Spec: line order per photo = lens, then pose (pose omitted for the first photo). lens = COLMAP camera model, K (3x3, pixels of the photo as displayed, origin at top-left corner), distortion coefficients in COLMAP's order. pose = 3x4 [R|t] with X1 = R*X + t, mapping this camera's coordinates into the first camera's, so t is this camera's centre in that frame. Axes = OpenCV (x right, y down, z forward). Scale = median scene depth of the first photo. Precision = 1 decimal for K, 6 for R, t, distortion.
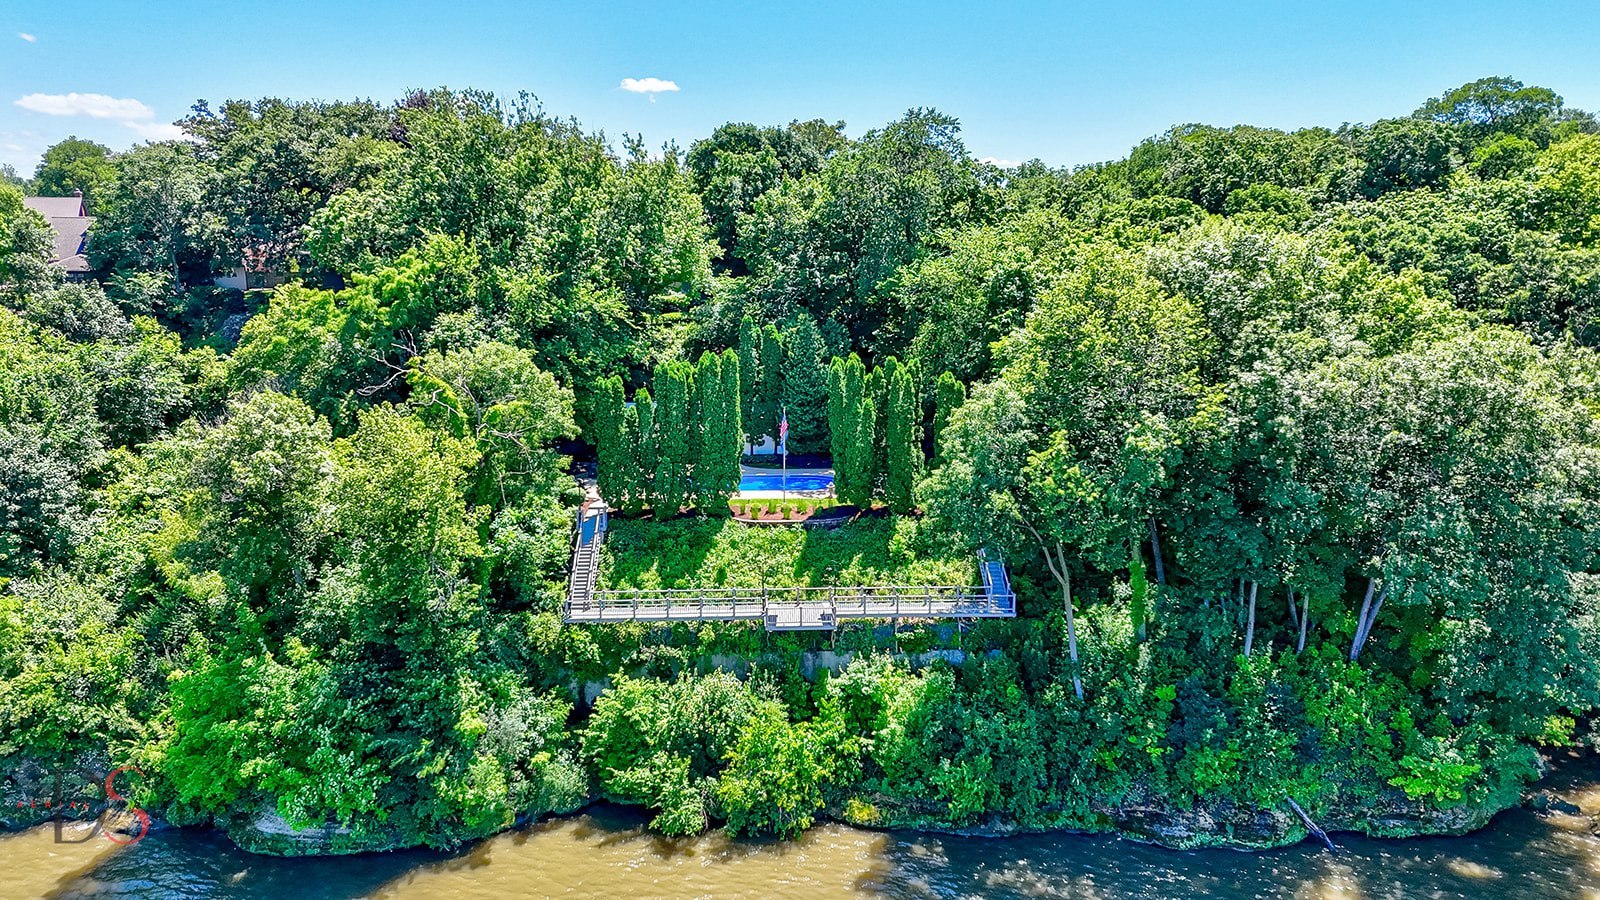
lens RADIAL K [[1140.0, 0, 803.4], [0, 1140.0, 449.5], [0, 0, 1]] dist [0.108121, 0.000522]
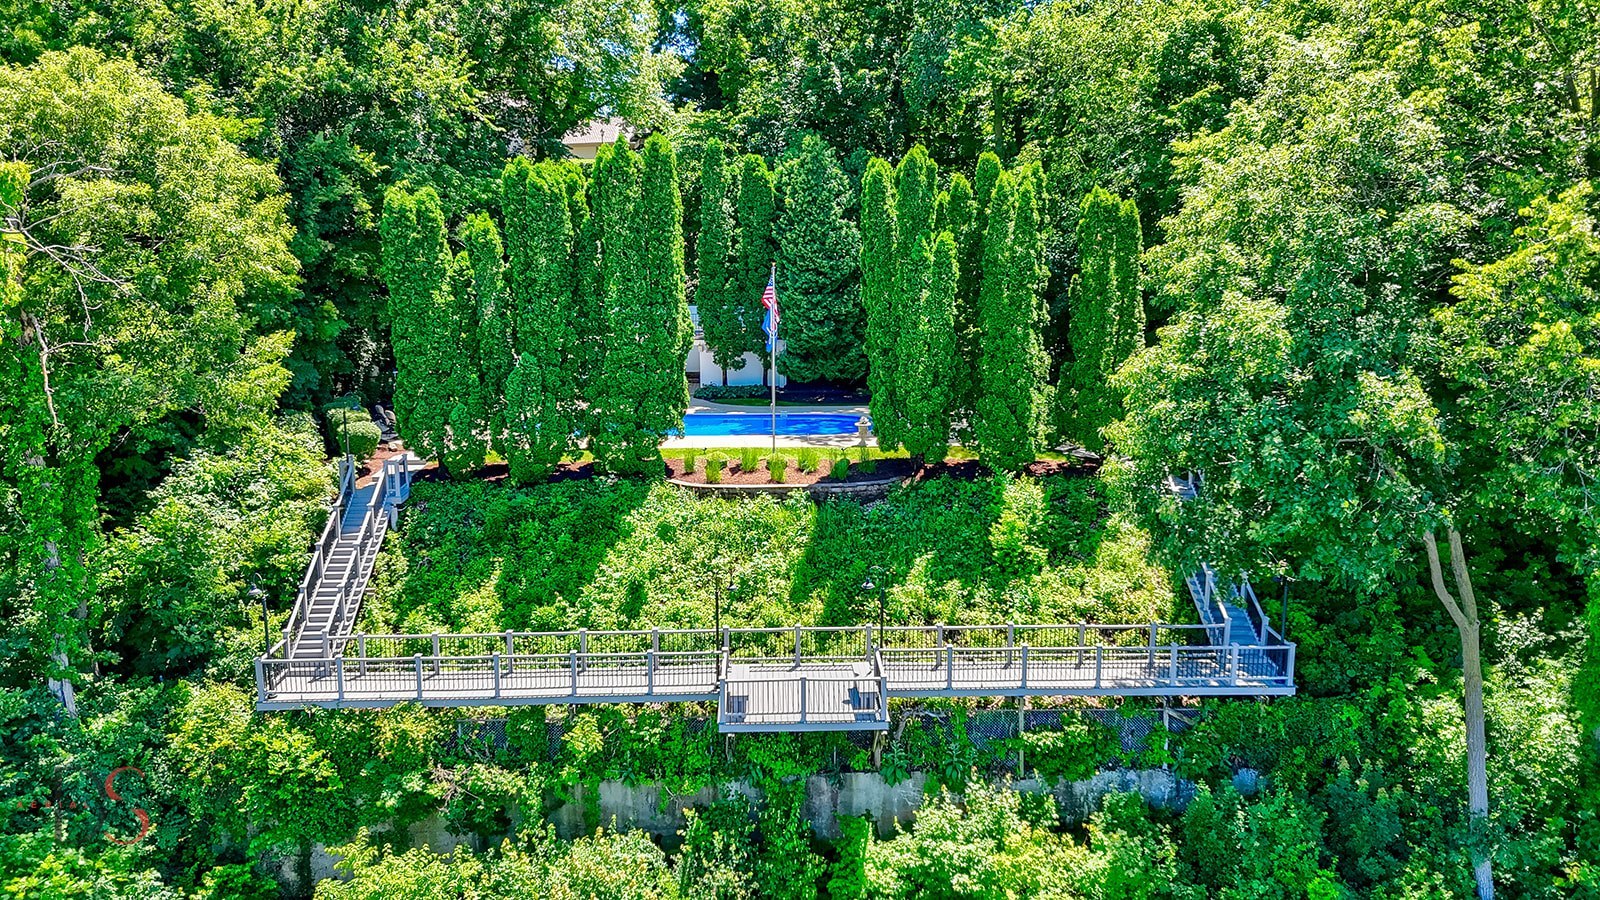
lens RADIAL K [[1153.0, 0, 798.5], [0, 1153.0, 453.5], [0, 0, 1]] dist [0.050508, -0.024338]
pose [[0.999889, -0.000857, -0.014854, 0.002300], [0.000893, 0.999997, 0.002379, 0.049672], [0.014852, -0.002392, 0.999887, 0.525597]]
